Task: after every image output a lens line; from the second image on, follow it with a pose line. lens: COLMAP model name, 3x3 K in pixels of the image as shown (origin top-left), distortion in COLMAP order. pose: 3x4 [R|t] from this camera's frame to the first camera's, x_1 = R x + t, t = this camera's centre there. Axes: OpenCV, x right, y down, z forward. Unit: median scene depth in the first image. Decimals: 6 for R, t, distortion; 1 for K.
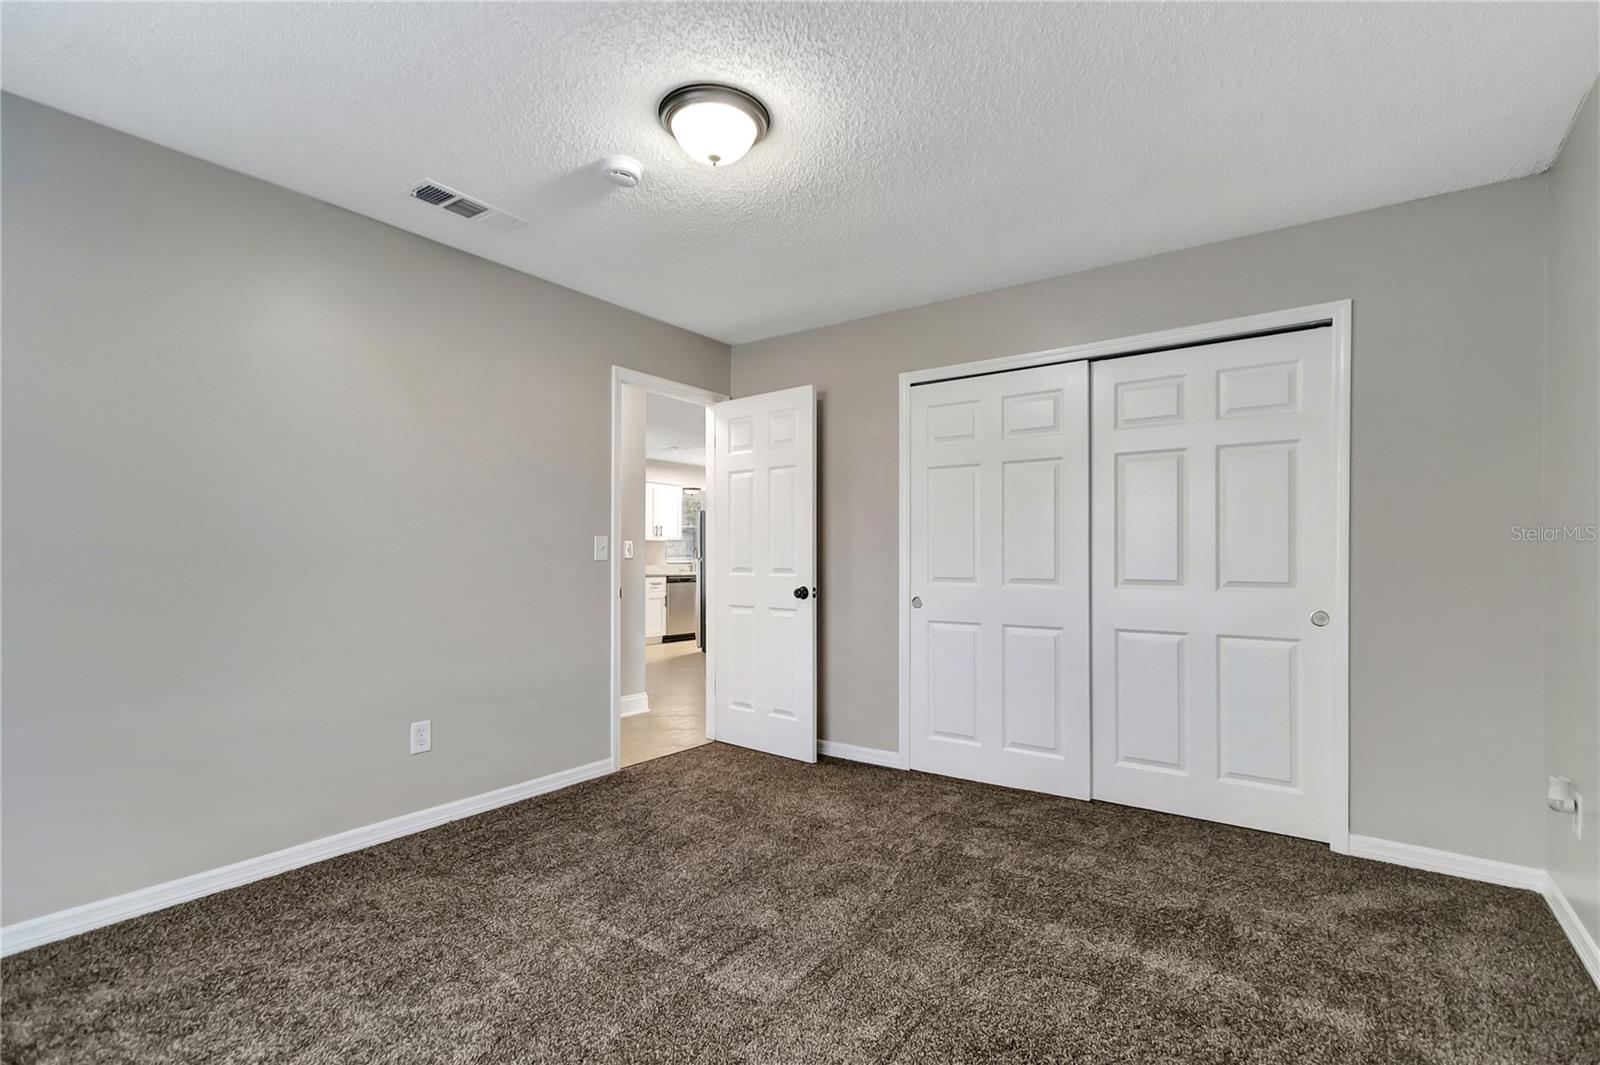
lens RADIAL K [[738.8, 0, 813.2], [0, 738.8, 555.0], [0, 0, 1]] dist [-0.000030, -0.000304]
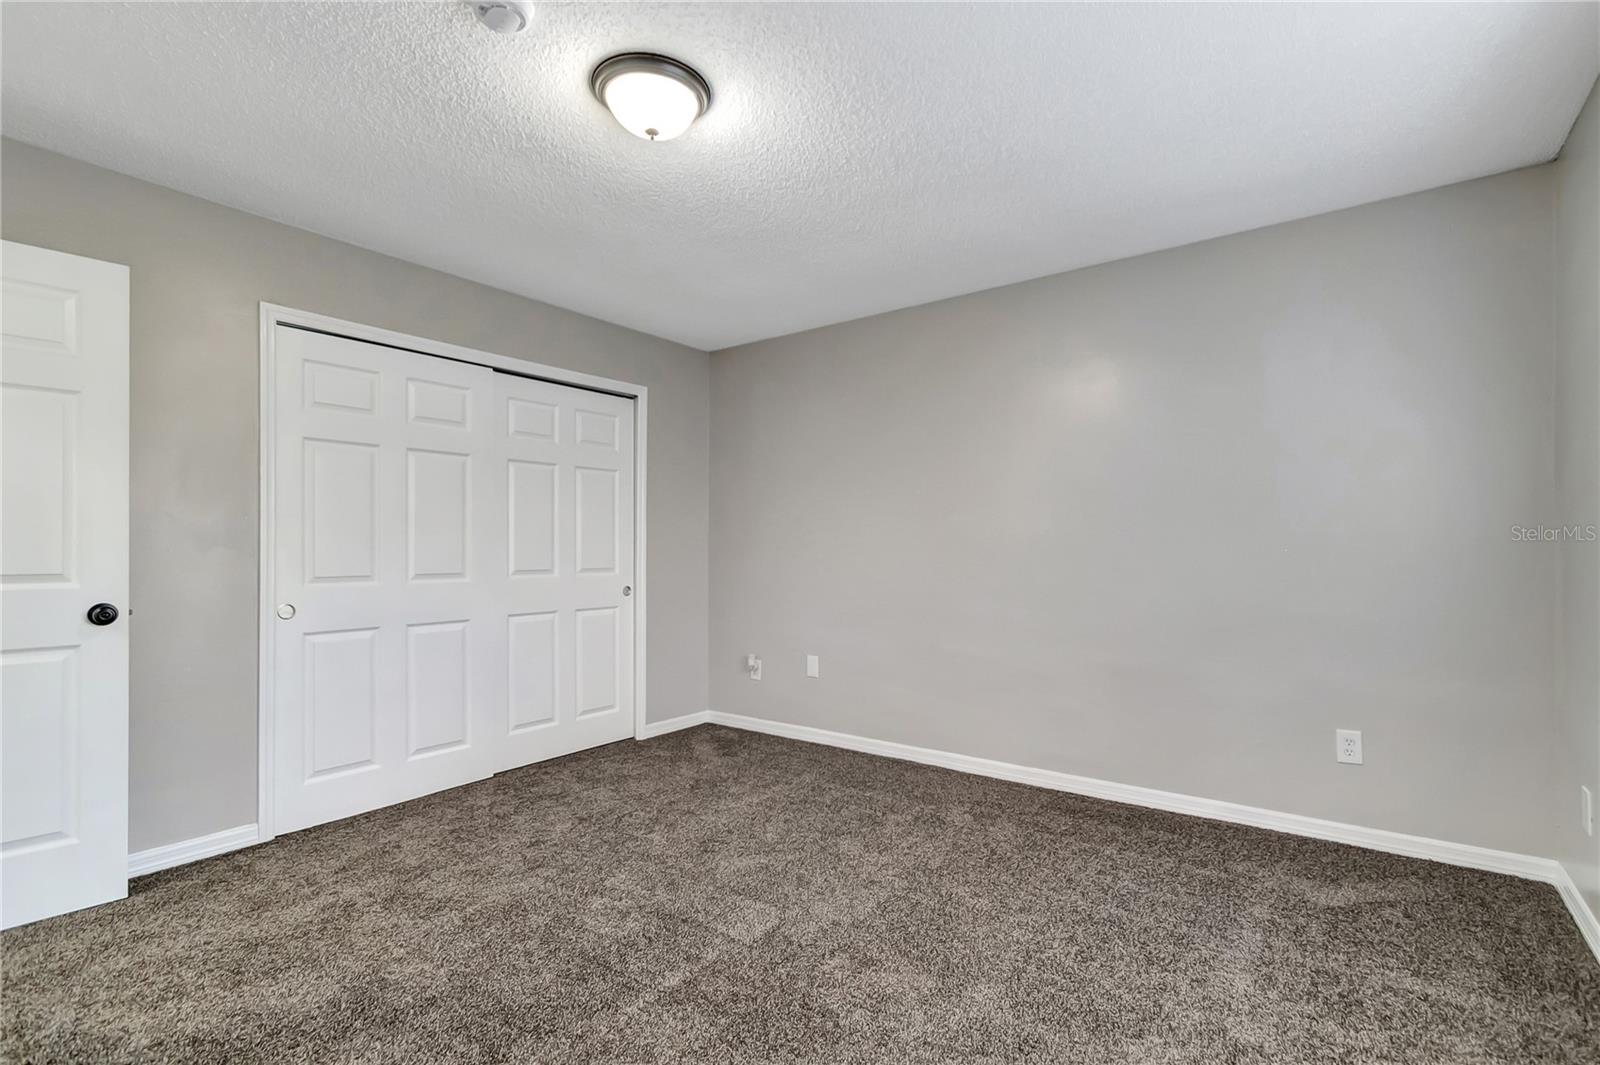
lens RADIAL K [[738.8, 0, 813.2], [0, 738.8, 555.0], [0, 0, 1]] dist [-0.000030, -0.000304]
pose [[0.011521, -0.003648, 0.999927, -0.679686], [0.010999, 0.999933, 0.003521, 0.009969], [-0.999873, 0.010958, 0.011560, 0.499455]]
